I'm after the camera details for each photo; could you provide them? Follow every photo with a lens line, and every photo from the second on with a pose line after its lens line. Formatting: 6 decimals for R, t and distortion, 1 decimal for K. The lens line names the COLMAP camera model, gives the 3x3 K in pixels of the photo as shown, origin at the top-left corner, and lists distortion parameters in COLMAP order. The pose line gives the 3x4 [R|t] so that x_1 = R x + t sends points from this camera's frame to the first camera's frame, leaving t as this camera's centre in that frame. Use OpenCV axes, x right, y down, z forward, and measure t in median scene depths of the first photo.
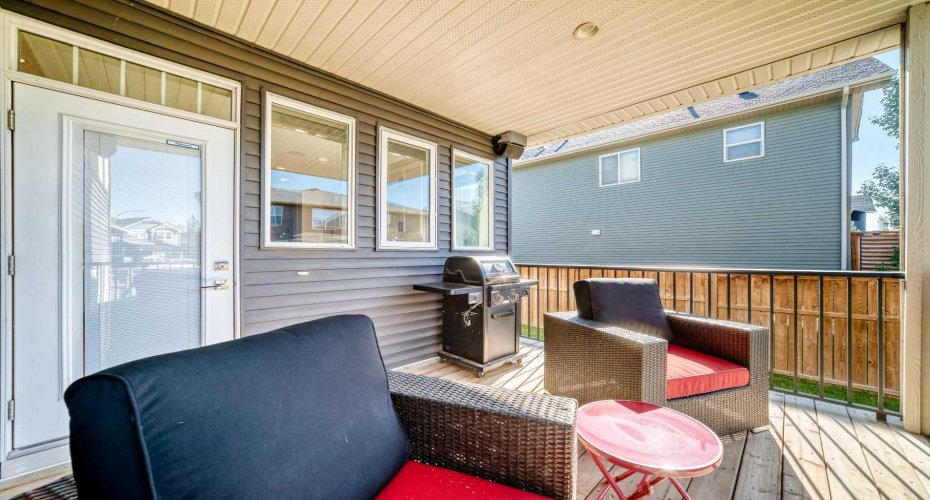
lens RADIAL K [[332.5, 0, 465.1], [0, 332.5, 255.0], [0, 0, 1]] dist [-0.010934, 0.000143]
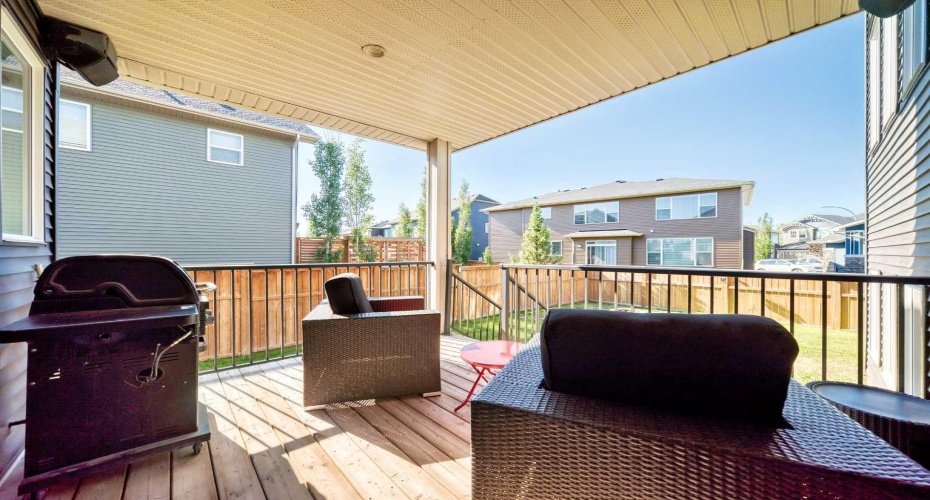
lens RADIAL K [[332.5, 0, 465.1], [0, 332.5, 255.0], [0, 0, 1]] dist [-0.010934, 0.000143]
pose [[0.037772, -0.006730, 0.999264, -0.236241], [-0.001468, 0.999976, 0.006790, -0.000807], [-0.999285, -0.001723, 0.037761, 0.214594]]
